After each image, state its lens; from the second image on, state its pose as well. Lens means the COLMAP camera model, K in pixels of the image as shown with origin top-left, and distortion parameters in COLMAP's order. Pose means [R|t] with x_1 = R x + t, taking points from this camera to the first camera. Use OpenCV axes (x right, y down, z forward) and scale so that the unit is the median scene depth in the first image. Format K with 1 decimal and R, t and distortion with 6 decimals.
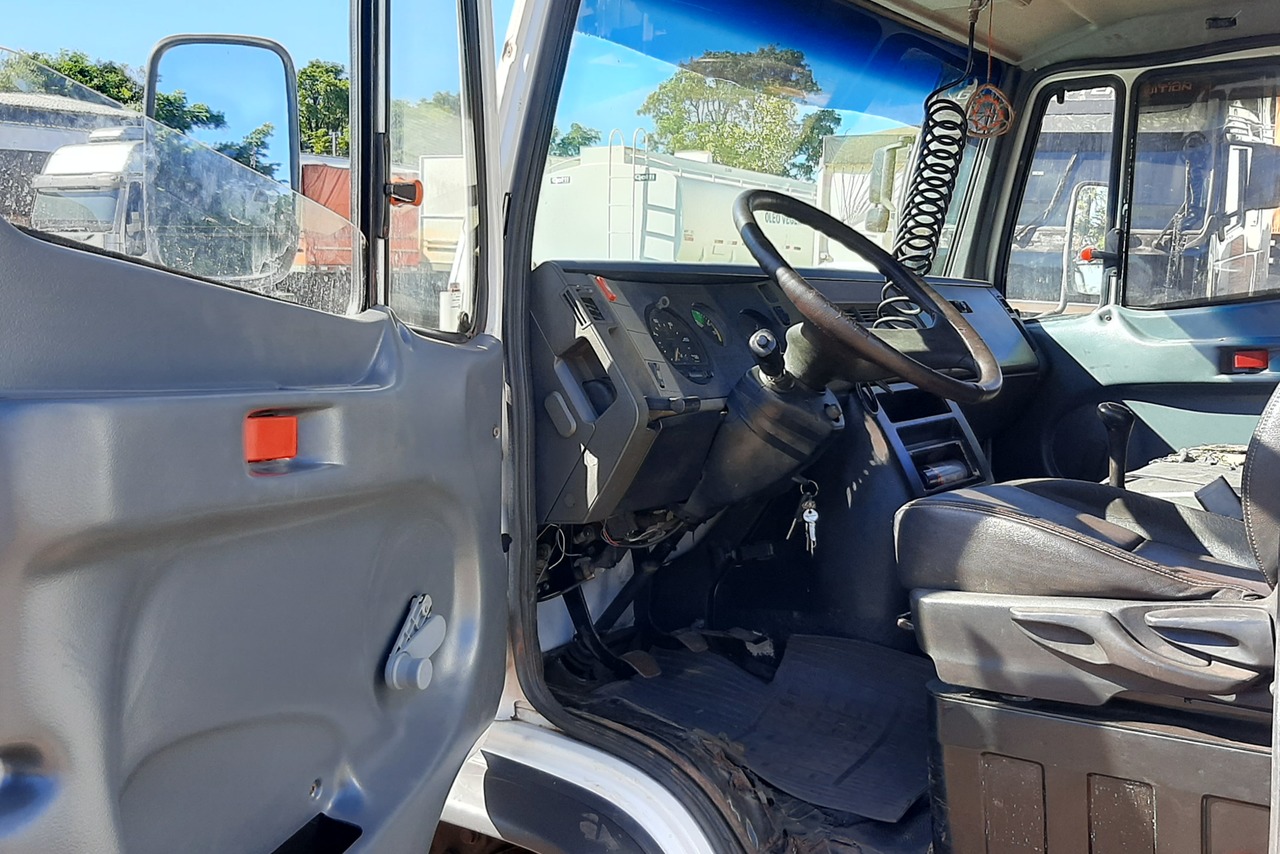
lens RADIAL K [[1345.3, 0, 640.1], [0, 1345.3, 429.1], [0, 0, 1]] dist [0.024989, 0.000000]
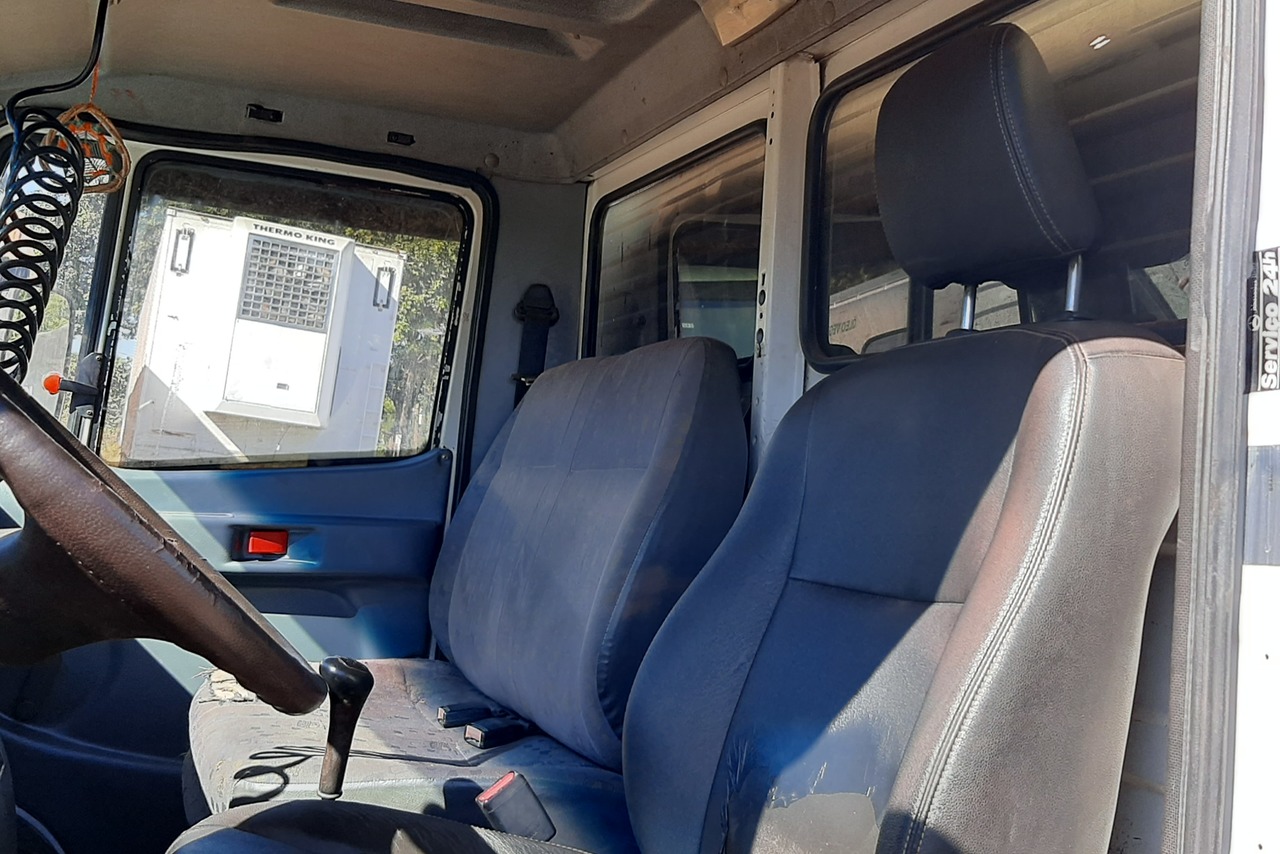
lens RADIAL K [[1345.3, 0, 641.8], [0, 1345.3, 423.9], [0, 0, 1]] dist [0.024989, 0.000000]
pose [[0.619026, 0.095055, 0.779597, -0.027794], [-0.011333, 0.993626, -0.112153, -0.034783], [-0.785289, 0.060590, 0.616158, 0.345160]]
